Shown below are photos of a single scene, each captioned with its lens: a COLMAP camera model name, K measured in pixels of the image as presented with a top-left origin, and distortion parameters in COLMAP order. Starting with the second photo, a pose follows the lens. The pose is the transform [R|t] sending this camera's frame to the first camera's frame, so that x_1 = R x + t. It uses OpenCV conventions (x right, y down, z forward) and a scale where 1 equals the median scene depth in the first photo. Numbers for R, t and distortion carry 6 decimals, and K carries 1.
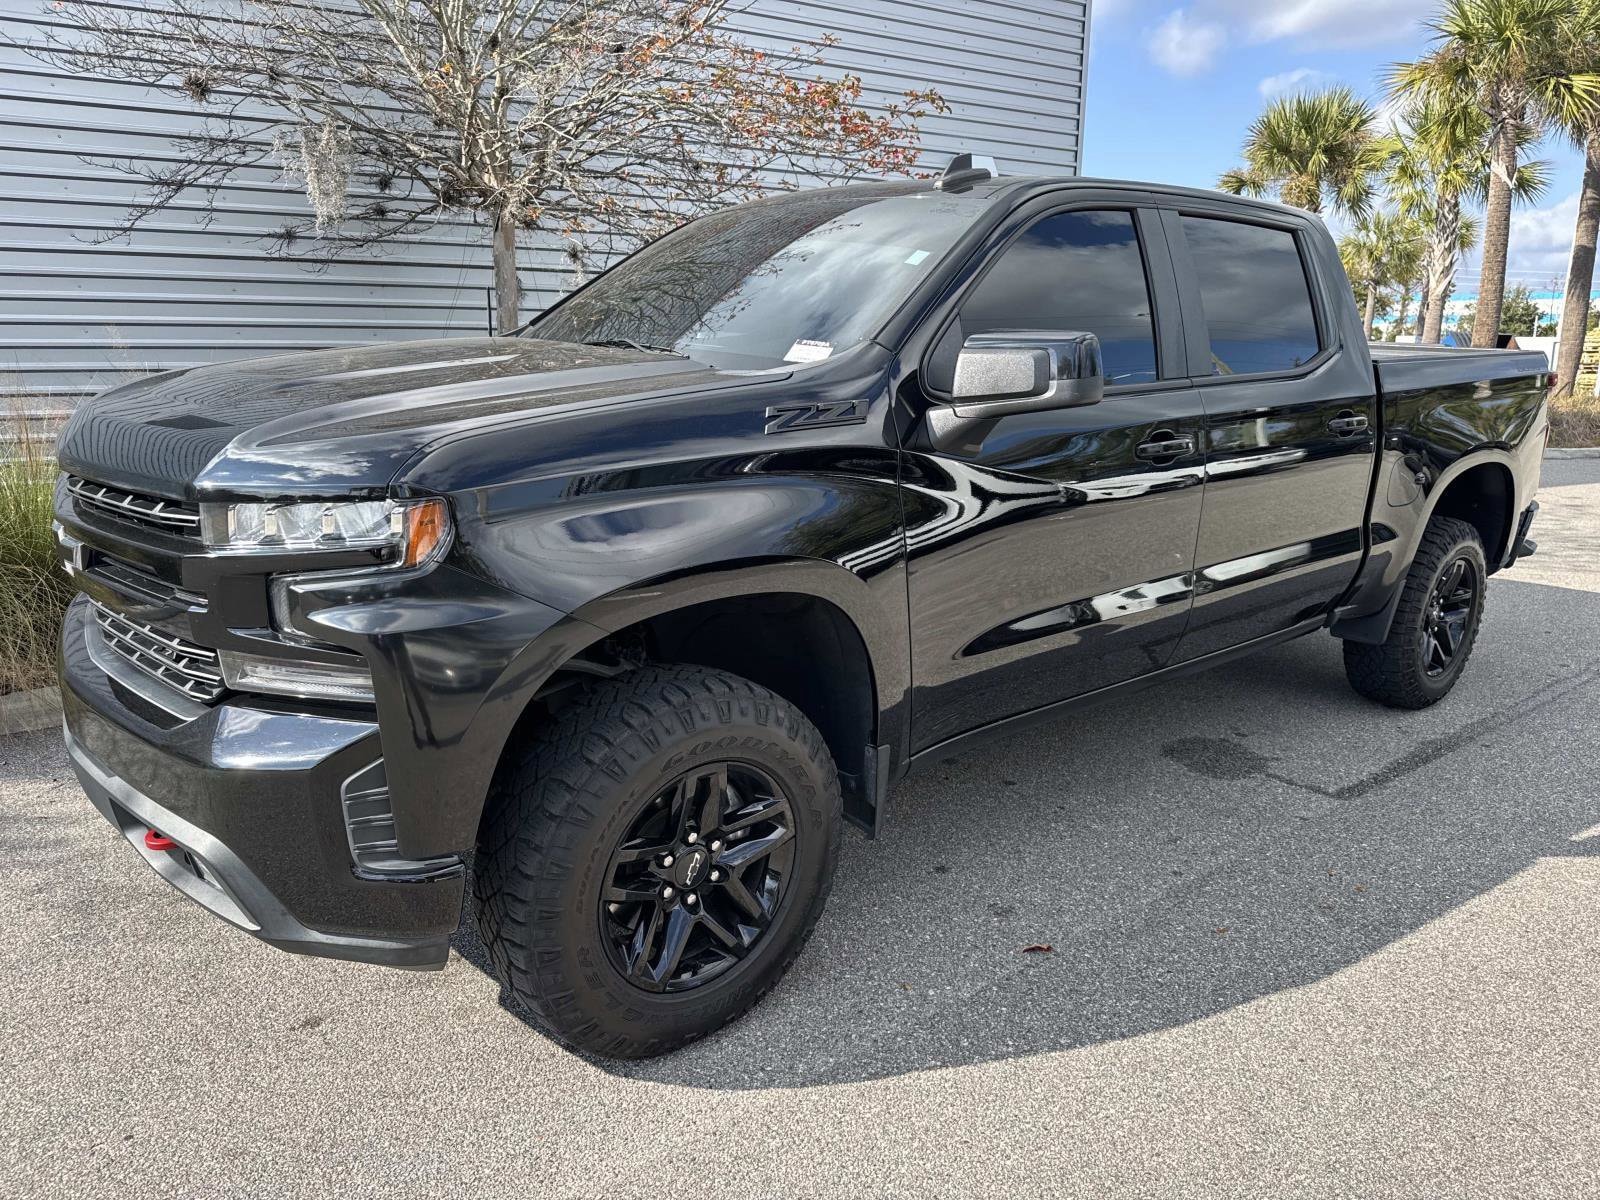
lens RADIAL K [[1344.0, 0, 803.9], [0, 1344.0, 616.2], [0, 0, 1]] dist [-0.046363, 0.036887]
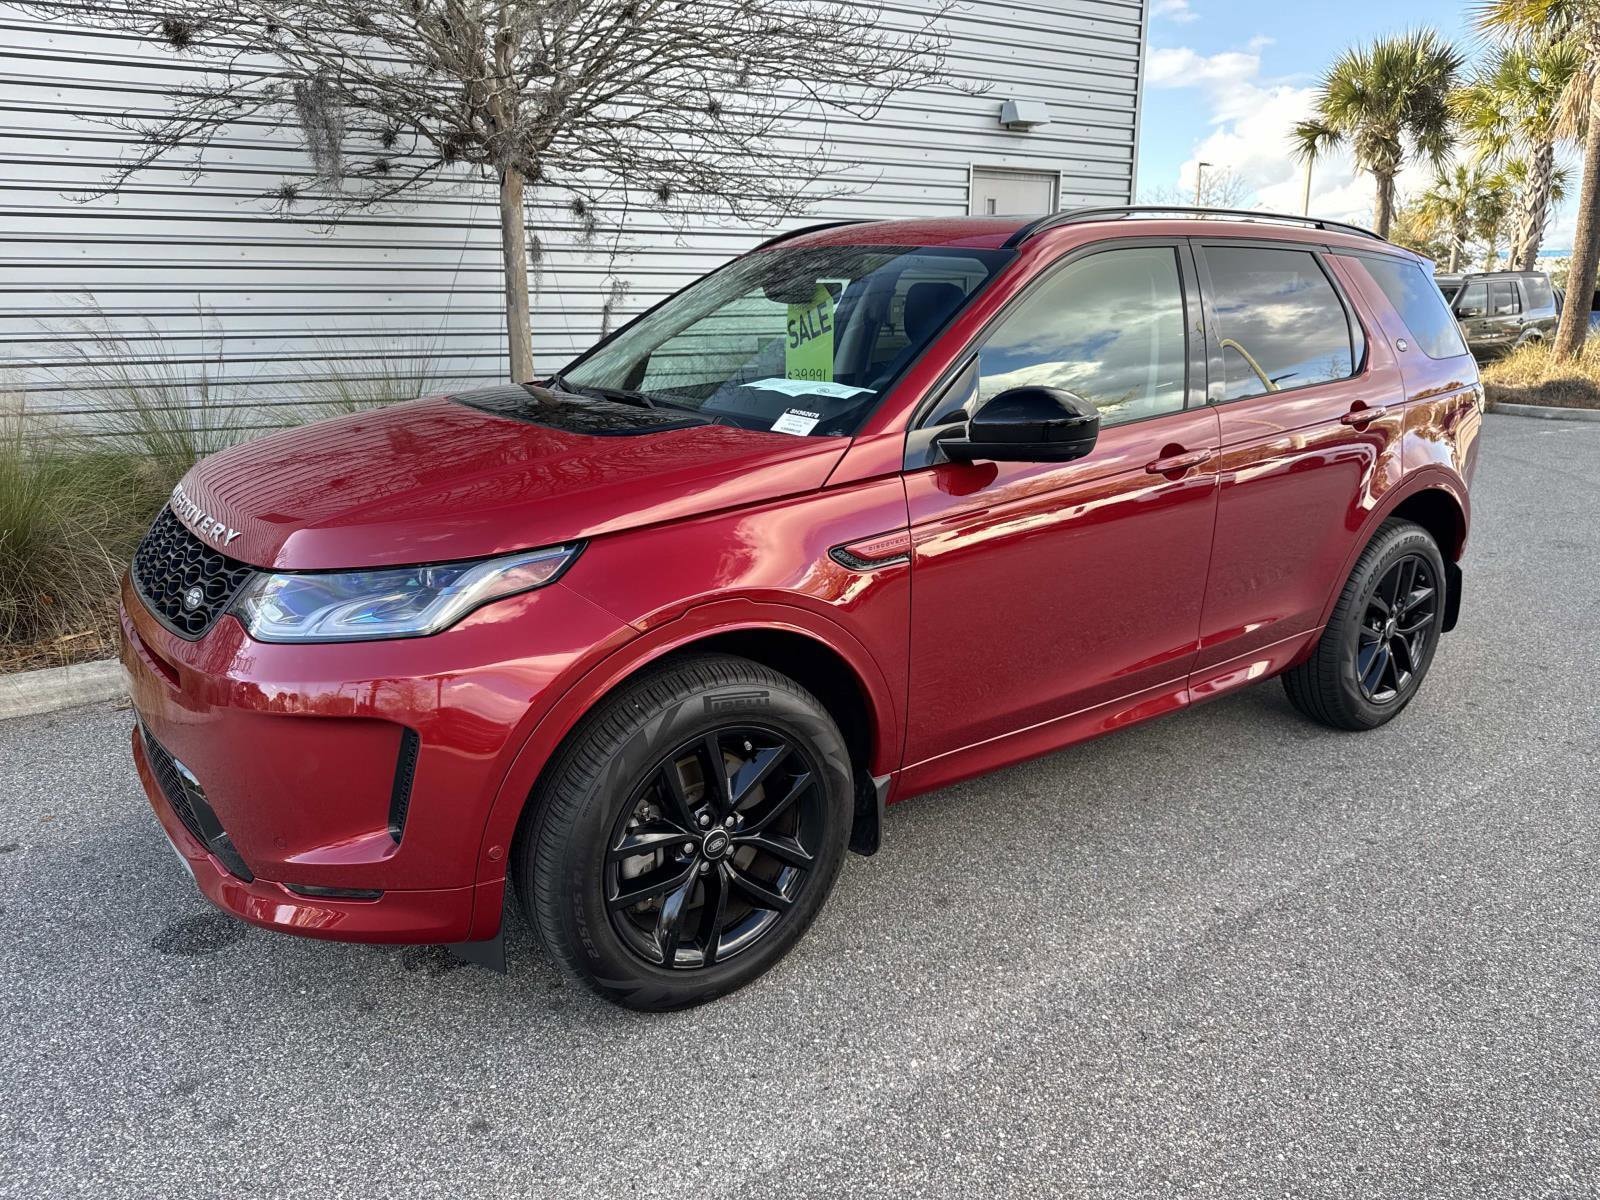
lens RADIAL K [[1344.0, 0, 797.5], [0, 1344.0, 586.4], [0, 0, 1]] dist [-0.046363, 0.036887]
pose [[0.998452, 0.002899, -0.055542, 0.056593], [-0.002756, 0.999993, 0.002651, -0.017469], [0.055549, -0.002494, 0.998453, 0.131495]]
